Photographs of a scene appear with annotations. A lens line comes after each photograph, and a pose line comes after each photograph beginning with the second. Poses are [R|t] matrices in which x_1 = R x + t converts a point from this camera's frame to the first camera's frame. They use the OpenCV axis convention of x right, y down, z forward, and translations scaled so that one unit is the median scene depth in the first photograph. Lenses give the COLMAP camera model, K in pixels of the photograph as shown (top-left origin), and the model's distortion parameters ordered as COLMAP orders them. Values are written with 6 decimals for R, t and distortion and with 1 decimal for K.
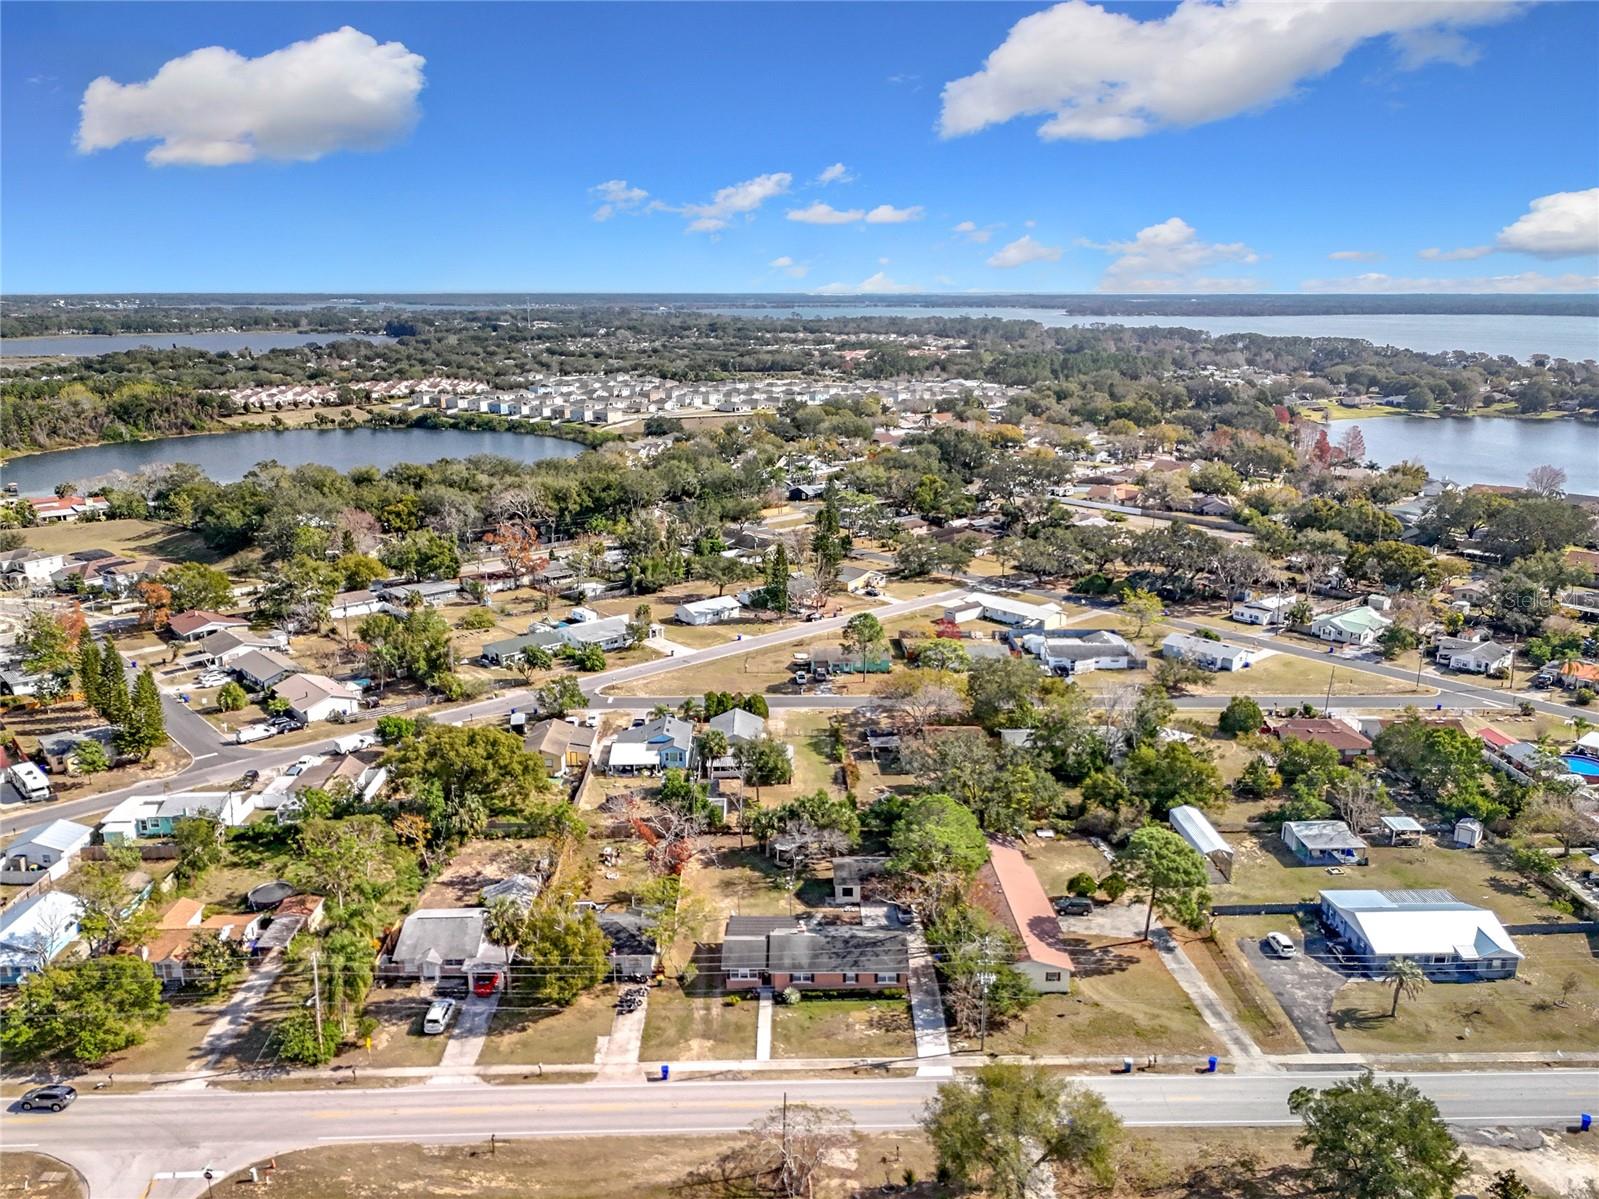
lens RADIAL K [[1182.9, 0, 800.2], [0, 1182.9, 567.8], [0, 0, 1]] dist [0.070360, -0.056232]
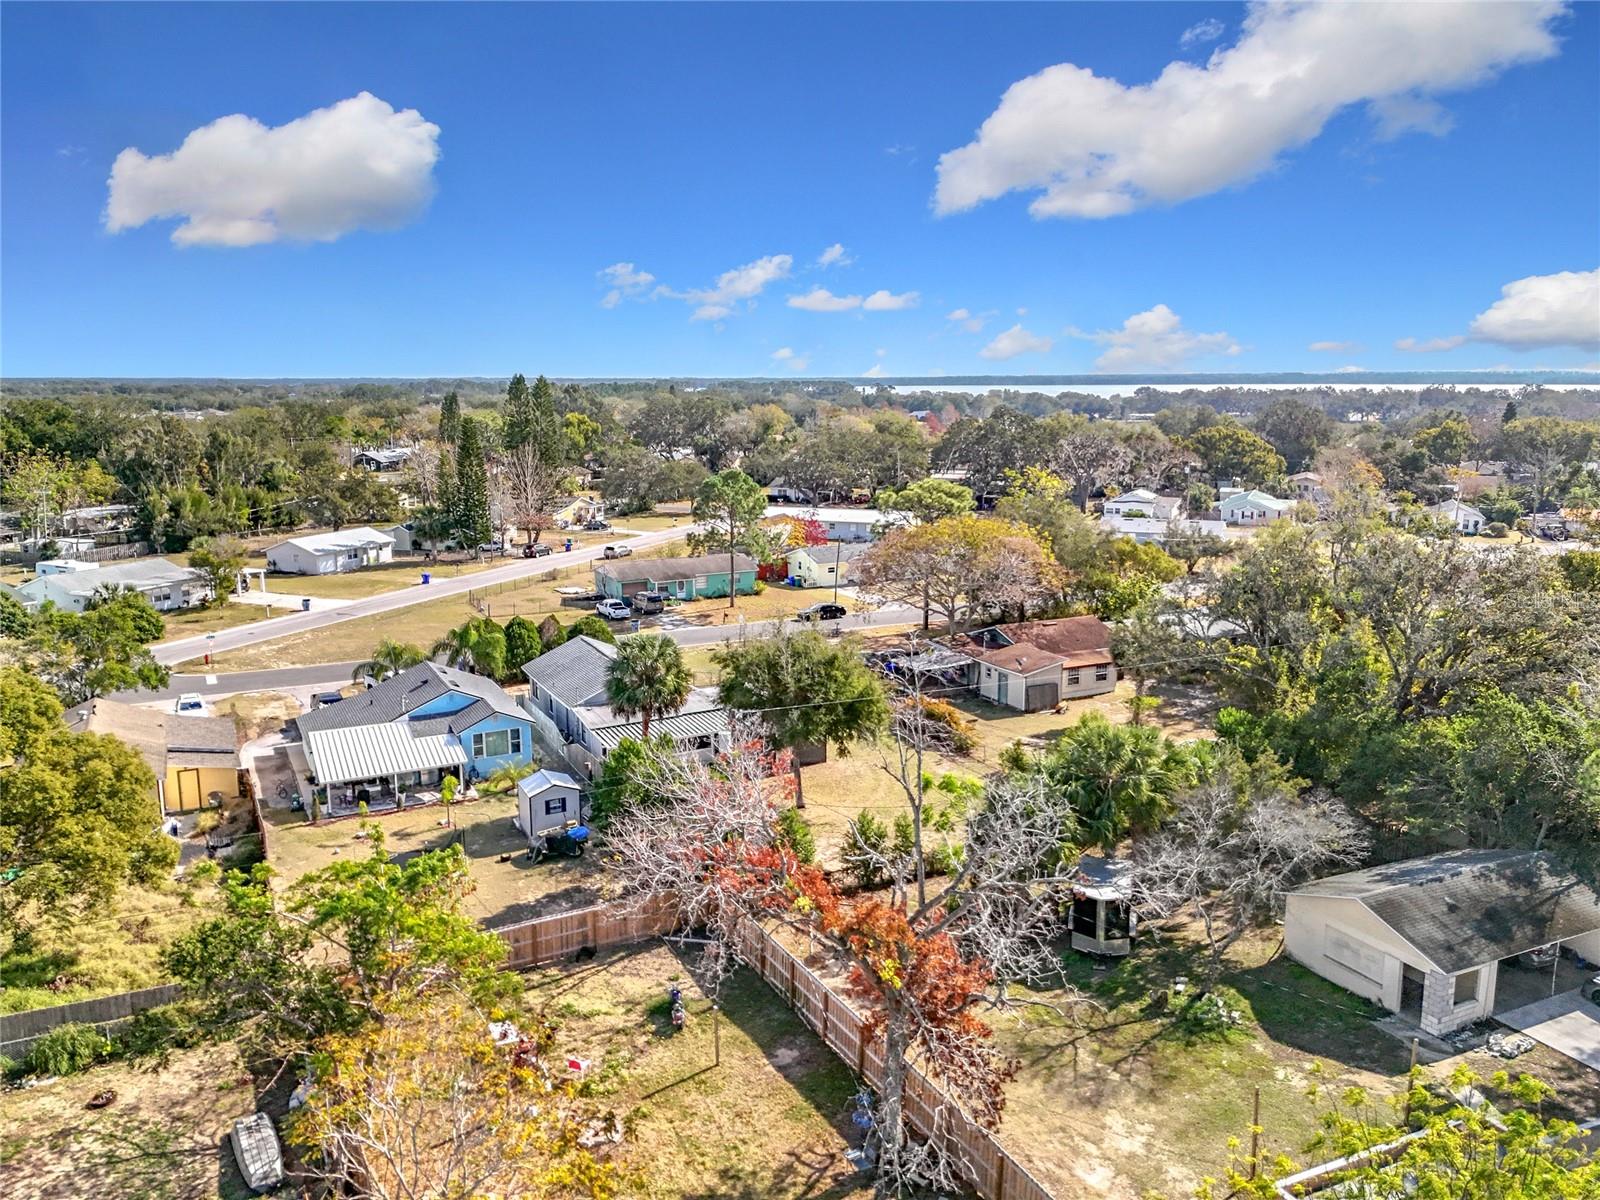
lens RADIAL K [[1178.7, 0, 803.3], [0, 1178.7, 580.5], [0, 0, 1]] dist [0.056376, -0.044864]
pose [[0.900871, -0.066926, 0.428896, -0.149694], [0.089625, 0.995431, -0.032922, 0.109352], [-0.424734, 0.068099, 0.902754, 0.520867]]
